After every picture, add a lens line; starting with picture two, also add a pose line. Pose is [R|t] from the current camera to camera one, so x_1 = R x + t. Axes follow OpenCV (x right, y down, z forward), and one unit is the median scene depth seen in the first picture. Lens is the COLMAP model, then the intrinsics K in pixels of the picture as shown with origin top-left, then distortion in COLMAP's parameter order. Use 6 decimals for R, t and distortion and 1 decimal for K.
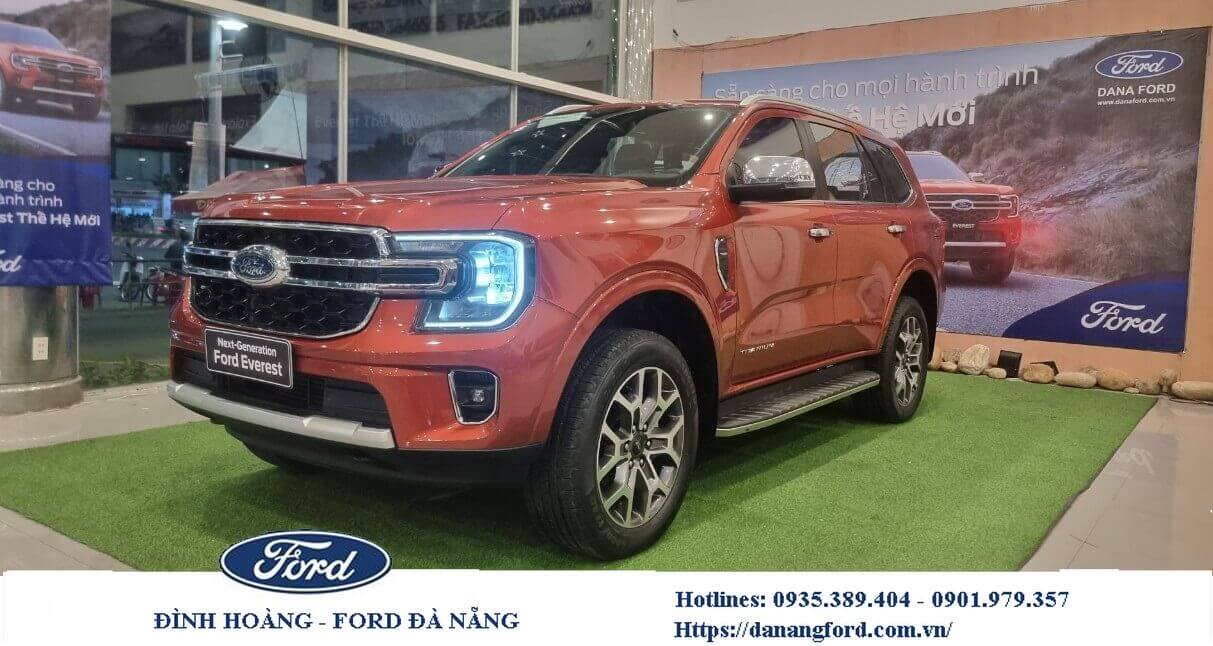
lens RADIAL K [[878.5, 0, 654.1], [0, 878.5, 301.0], [0, 0, 1]] dist [0.036082, -0.000289]
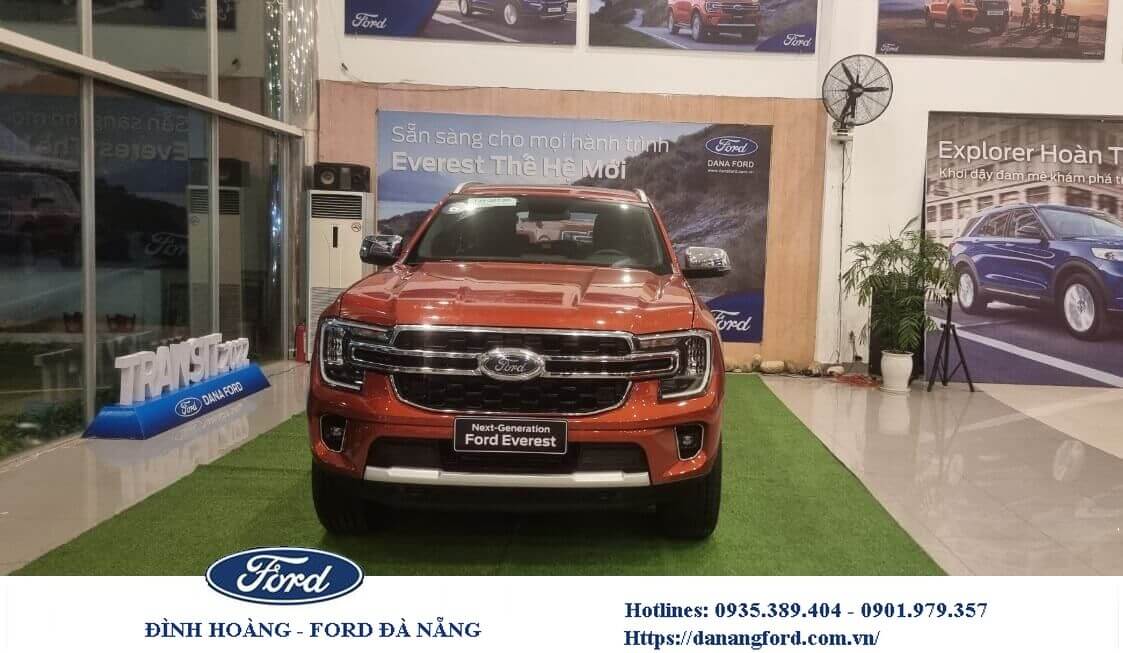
lens RADIAL K [[844.4, 0, 655.7], [0, 844.4, 308.6], [0, 0, 1]] dist [0.067426, -0.007667]
pose [[0.808520, -0.054939, 0.585898, -0.548679], [0.039611, 0.998455, 0.038963, -0.088154], [-0.587134, -0.008294, 0.809448, -0.063151]]
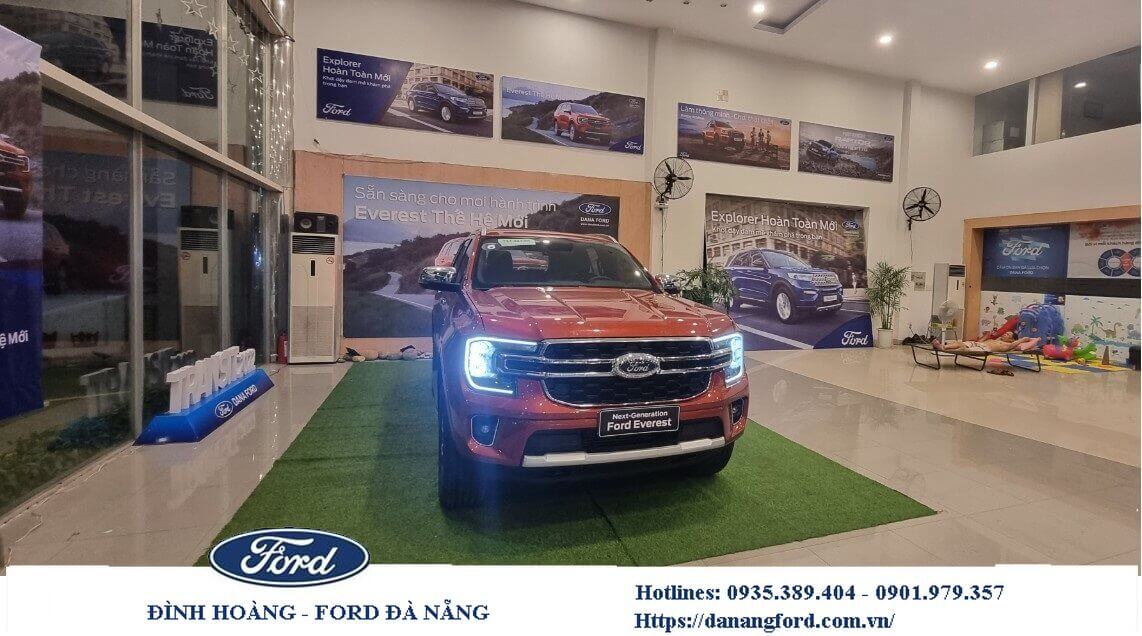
lens RADIAL K [[510.9, 0, 637.1], [0, 510.9, 298.0], [0, 0, 1]] dist [-0.001770, -0.000296]
pose [[0.577997, -0.057838, 0.813987, -0.678497], [0.054463, 0.997995, 0.032239, -0.109780], [-0.814220, 0.025698, 0.579988, 0.240942]]
